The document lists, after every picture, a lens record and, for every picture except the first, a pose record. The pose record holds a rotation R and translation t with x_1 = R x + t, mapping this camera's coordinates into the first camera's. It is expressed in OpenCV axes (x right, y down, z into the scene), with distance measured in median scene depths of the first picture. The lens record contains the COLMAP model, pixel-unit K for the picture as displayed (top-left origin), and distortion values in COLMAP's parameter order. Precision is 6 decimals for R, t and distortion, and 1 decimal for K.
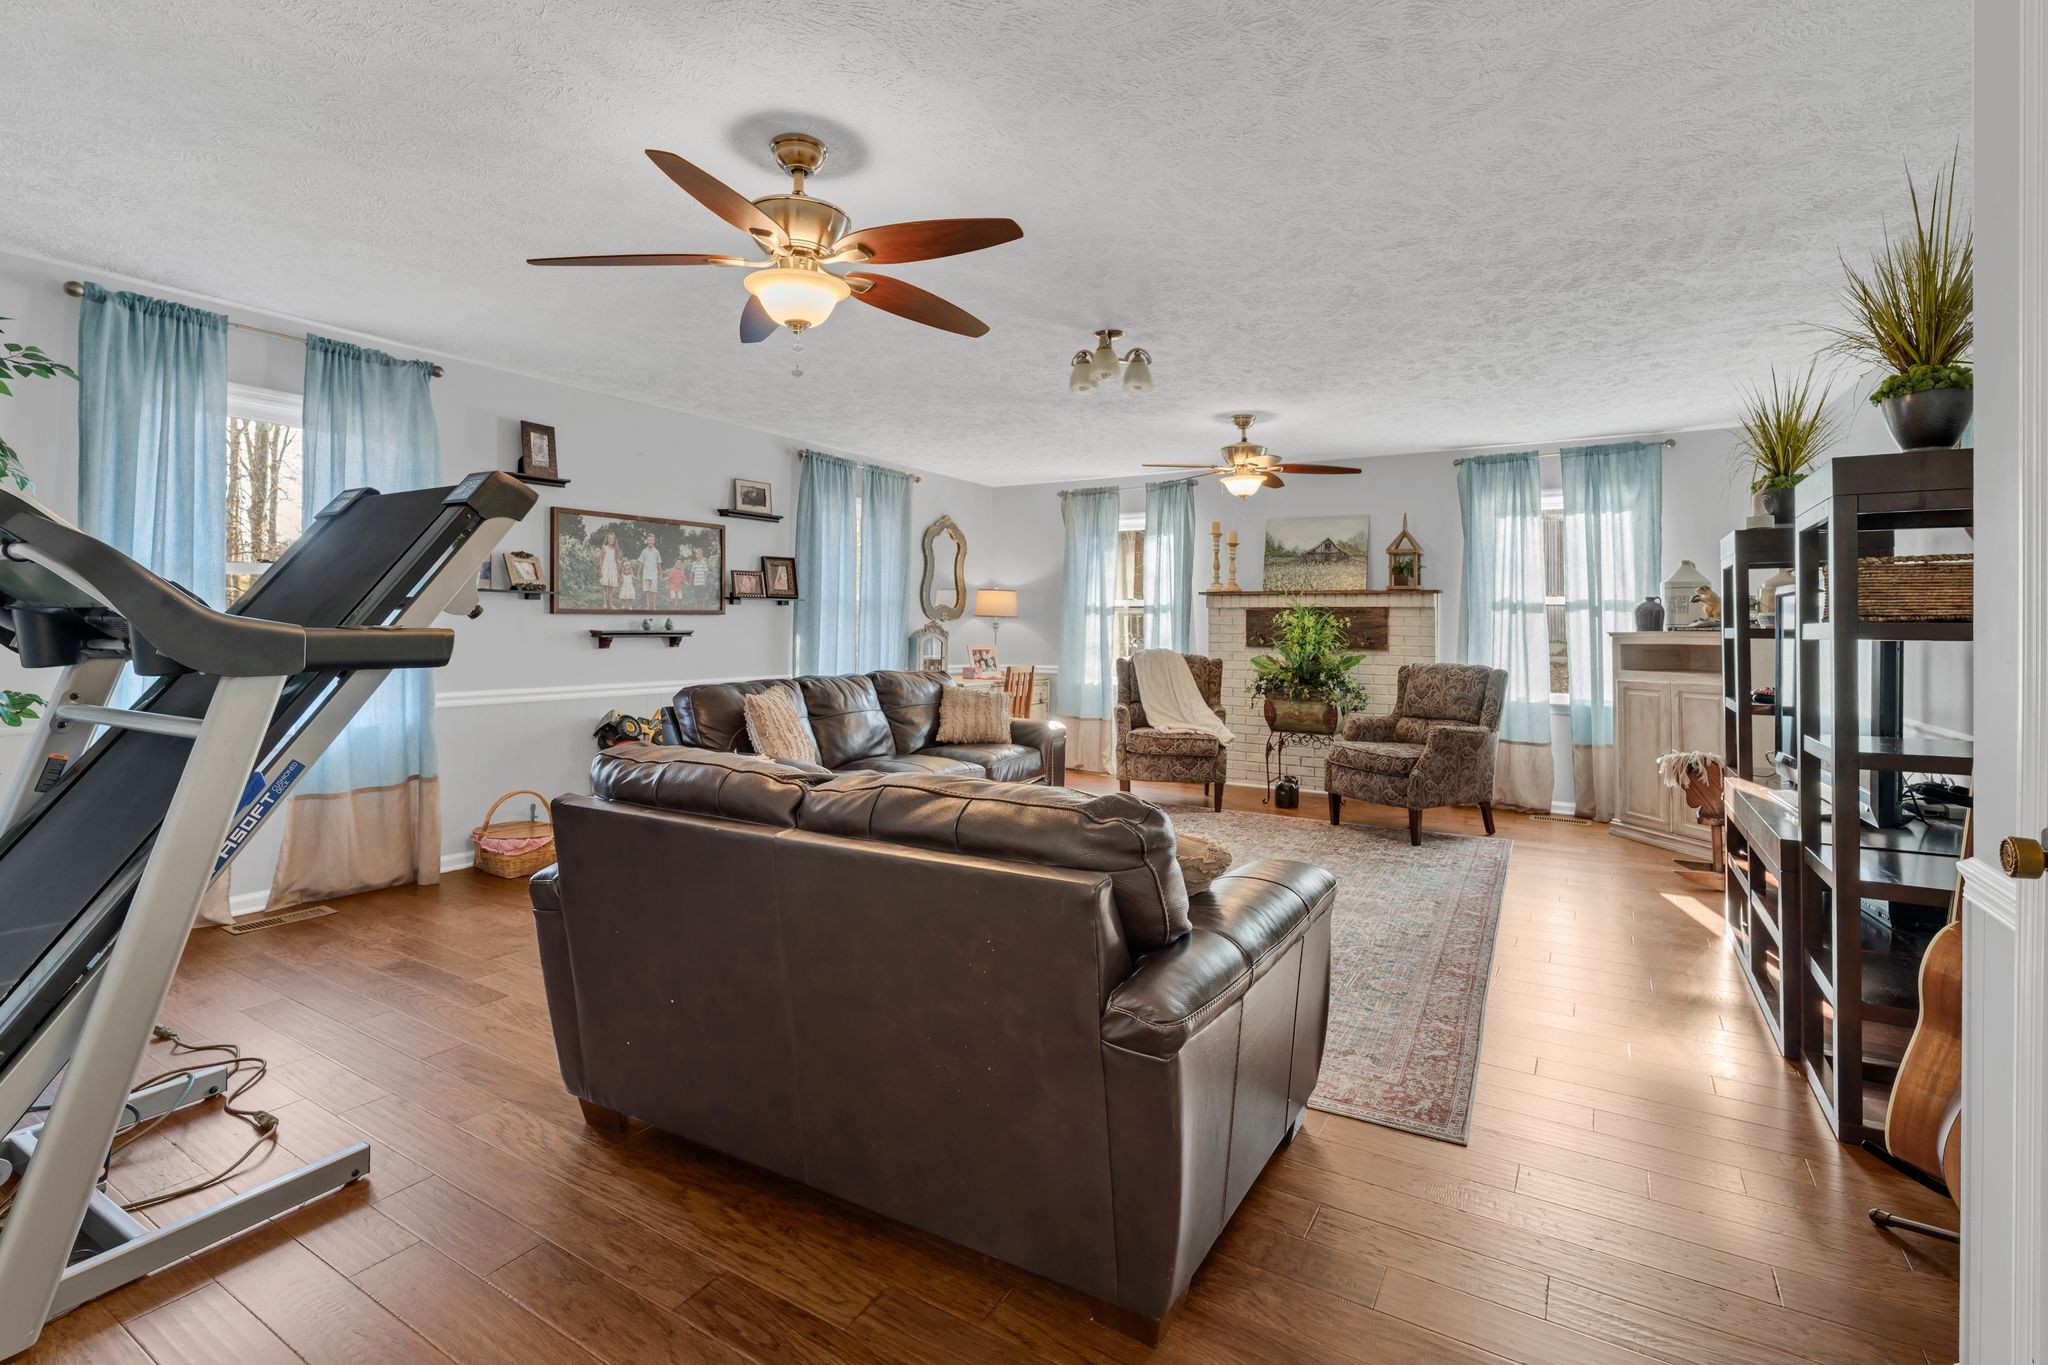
lens RADIAL K [[932.6, 0, 1019.4], [0, 932.6, 651.6], [0, 0, 1]] dist [-0.015552, -0.000007]
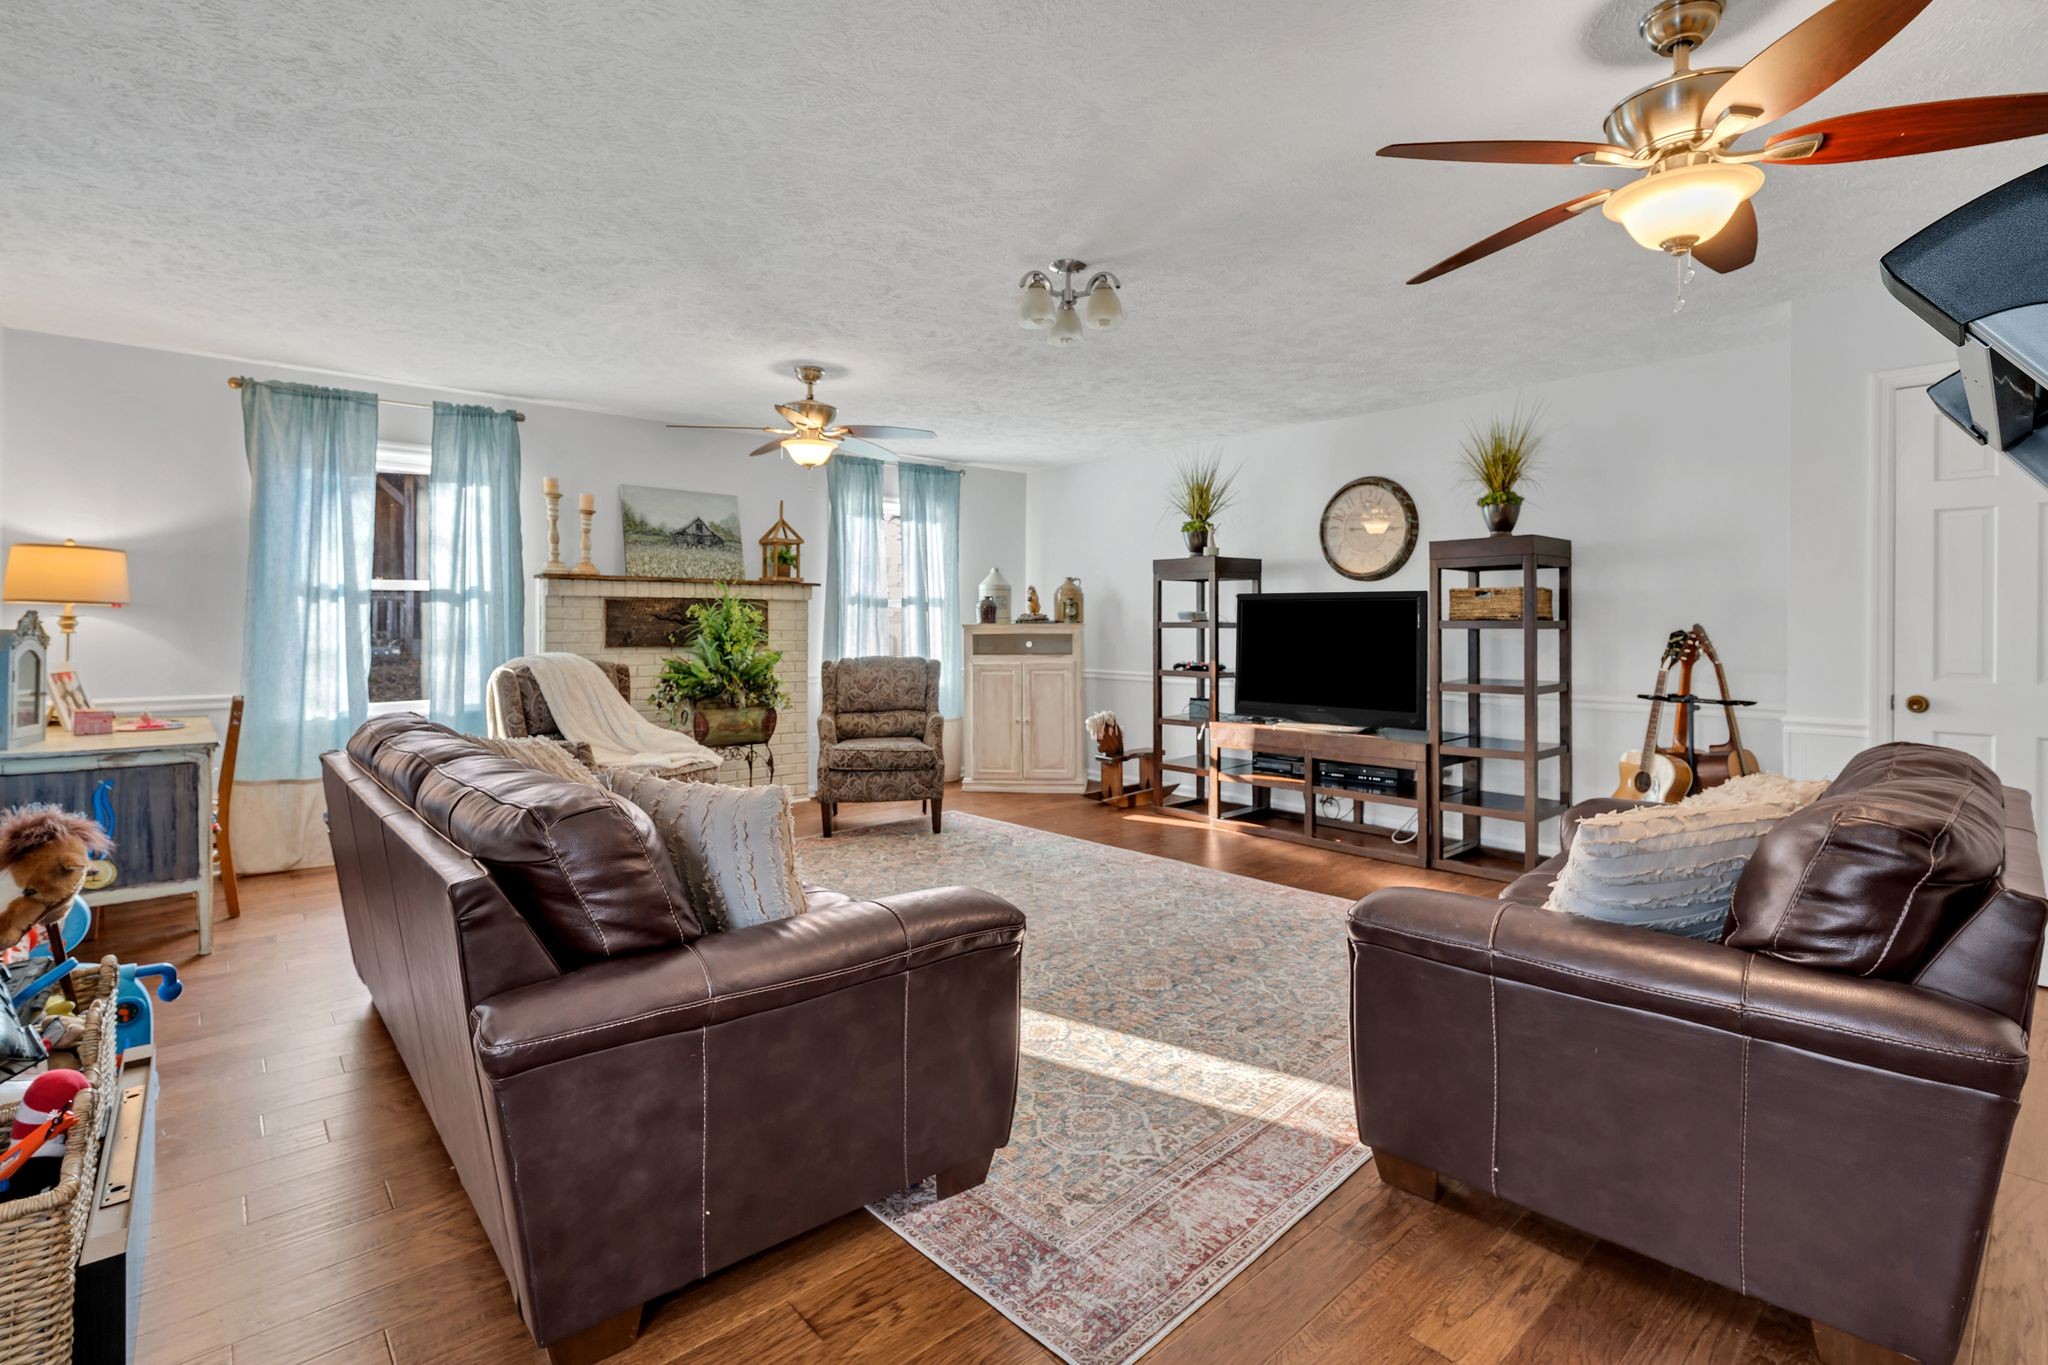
lens RADIAL K [[932.6, 0, 1019.4], [0, 932.6, 651.6], [0, 0, 1]] dist [-0.015552, -0.000007]
pose [[0.297856, -0.038599, 0.953830, -0.411462], [0.024391, 0.999164, 0.032817, -0.019495], [-0.954299, 0.013490, 0.298549, 0.469683]]
